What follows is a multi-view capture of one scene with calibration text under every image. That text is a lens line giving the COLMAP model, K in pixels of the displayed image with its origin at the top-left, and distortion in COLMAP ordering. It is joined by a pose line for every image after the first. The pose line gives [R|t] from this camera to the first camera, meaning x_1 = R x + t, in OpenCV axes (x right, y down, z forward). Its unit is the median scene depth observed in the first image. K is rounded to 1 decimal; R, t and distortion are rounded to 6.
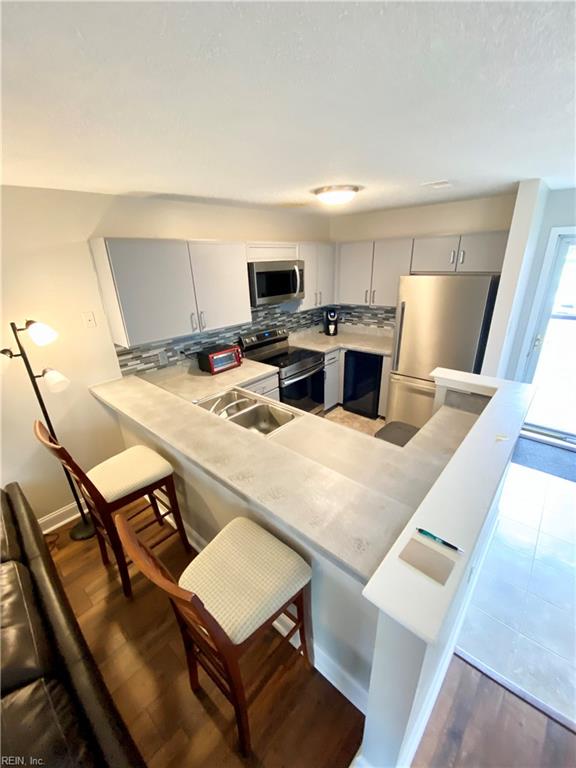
lens RADIAL K [[306.2, 0, 288.0], [0, 306.2, 384.0], [0, 0, 1]] dist [0.014916, -0.013331]
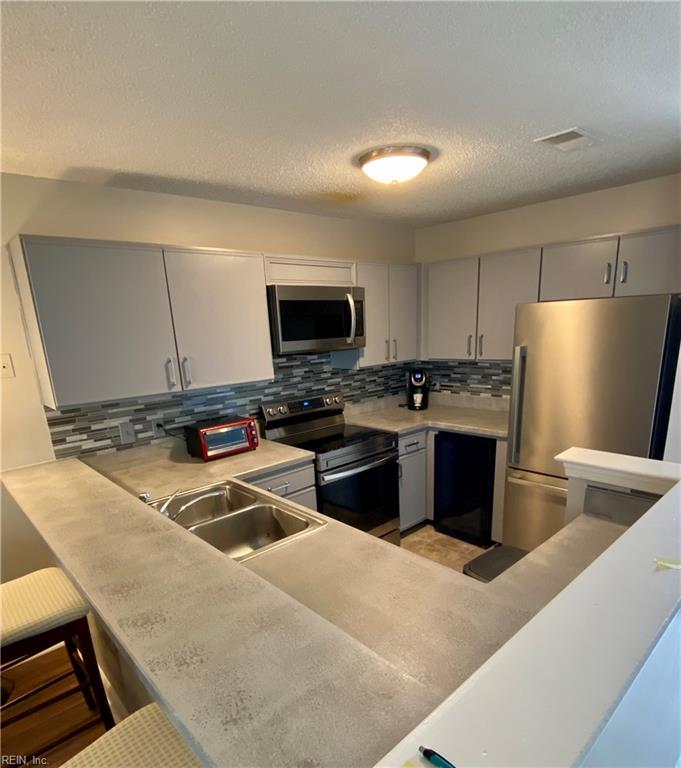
lens RADIAL K [[459.4, 0, 344.2], [0, 459.4, 456.9], [0, 0, 1]] dist [0.008030, 0.000010]
pose [[0.995878, 0.014635, -0.089513, 0.107912], [-0.023127, 0.995249, -0.094577, 0.038787], [0.087704, 0.096257, 0.991485, 0.096120]]
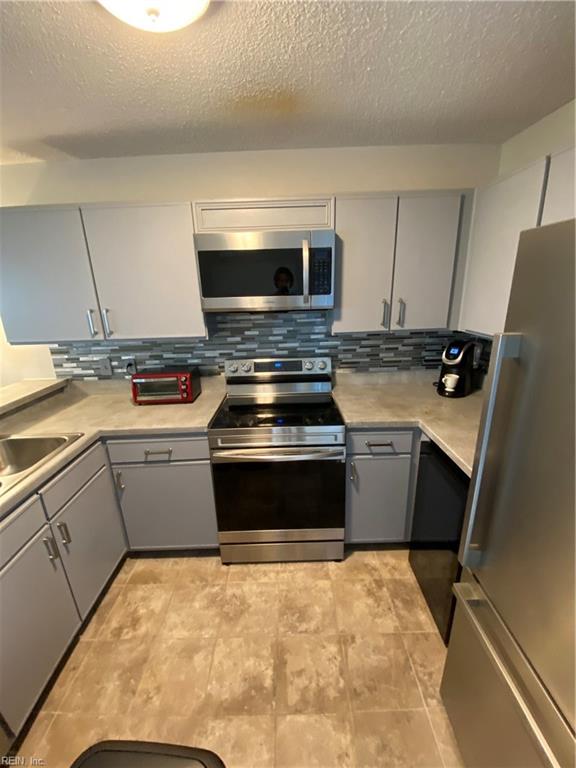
lens RADIAL K [[306.2, 0, 288.0], [0, 306.2, 384.0], [0, 0, 1]] dist [0.014916, -0.013331]
pose [[0.666185, 0.225618, -0.710840, 0.421610], [-0.267478, 0.962012, 0.054664, -0.186810], [0.696170, 0.153717, 0.701226, 0.692279]]
